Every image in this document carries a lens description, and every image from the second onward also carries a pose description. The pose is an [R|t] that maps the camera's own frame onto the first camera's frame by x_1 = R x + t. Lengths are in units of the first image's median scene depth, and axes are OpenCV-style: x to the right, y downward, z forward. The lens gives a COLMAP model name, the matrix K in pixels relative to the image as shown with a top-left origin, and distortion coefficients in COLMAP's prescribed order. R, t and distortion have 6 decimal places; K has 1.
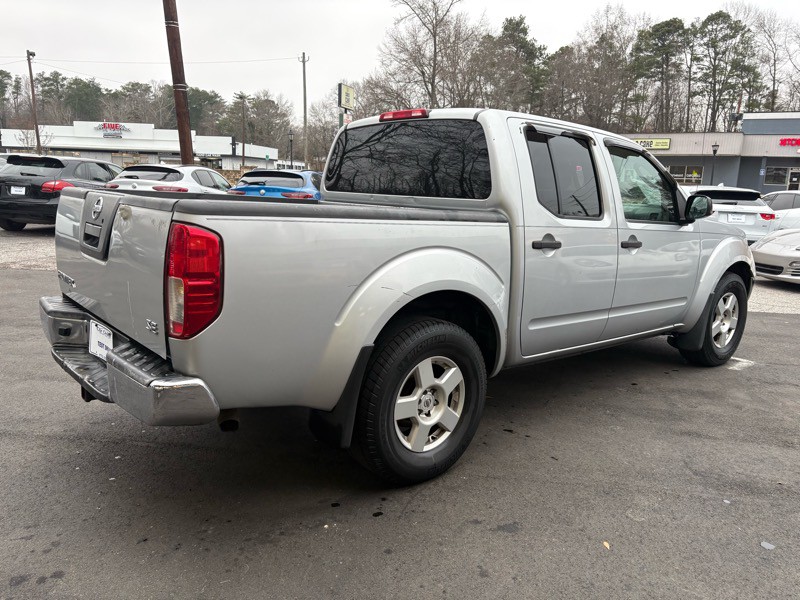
lens RADIAL K [[597.2, 0, 394.5], [0, 597.2, 290.1], [0, 0, 1]] dist [0.039485, -0.031726]
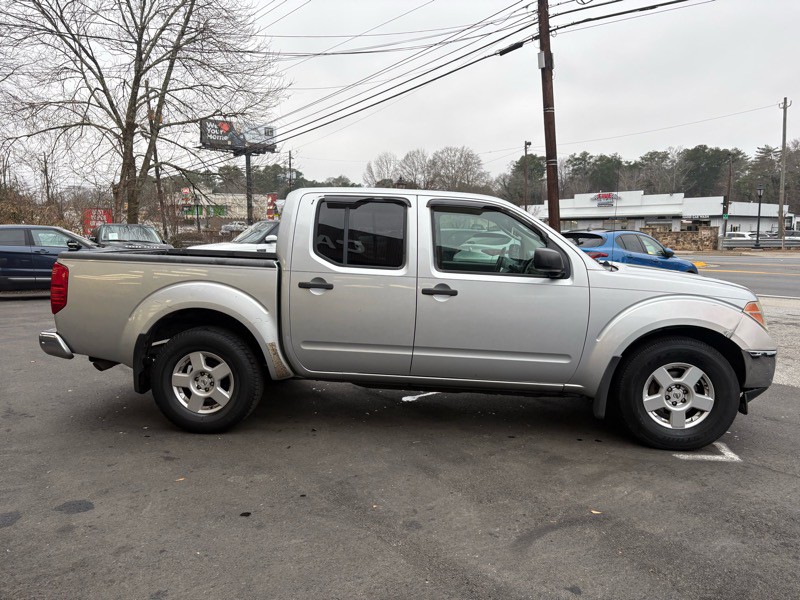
lens RADIAL K [[597.2, 0, 405.5], [0, 597.2, 295.0], [0, 0, 1]] dist [0.039485, -0.031726]
pose [[0.706044, 0.038409, -0.707126, 0.063176], [-0.106741, 0.992892, -0.052646, -0.000346], [0.700078, 0.112650, 0.705125, 0.010337]]
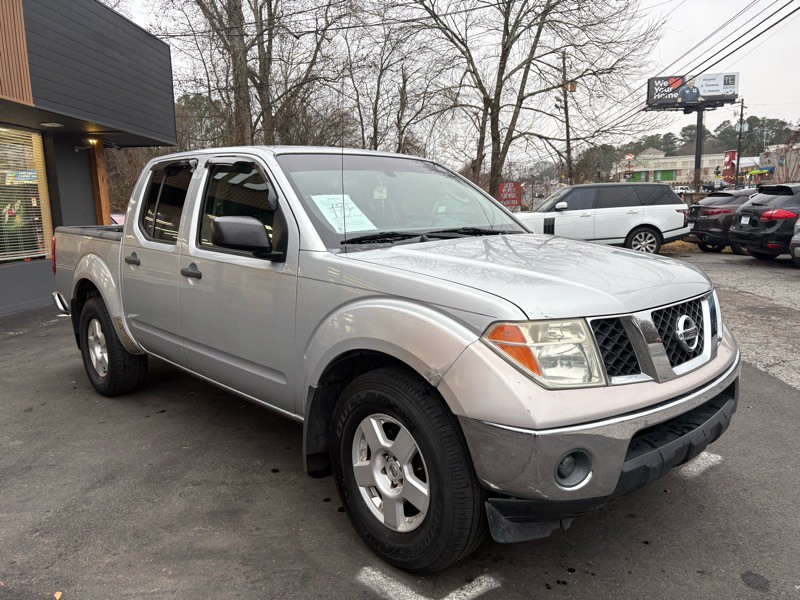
lens RADIAL K [[597.2, 0, 401.9], [0, 597.2, 303.3], [0, 0, 1]] dist [0.039485, -0.031726]
pose [[0.059429, 0.118892, -0.991127, 0.073293], [-0.148622, 0.982870, 0.108990, -0.009883], [0.987107, 0.140826, 0.076081, 0.070101]]
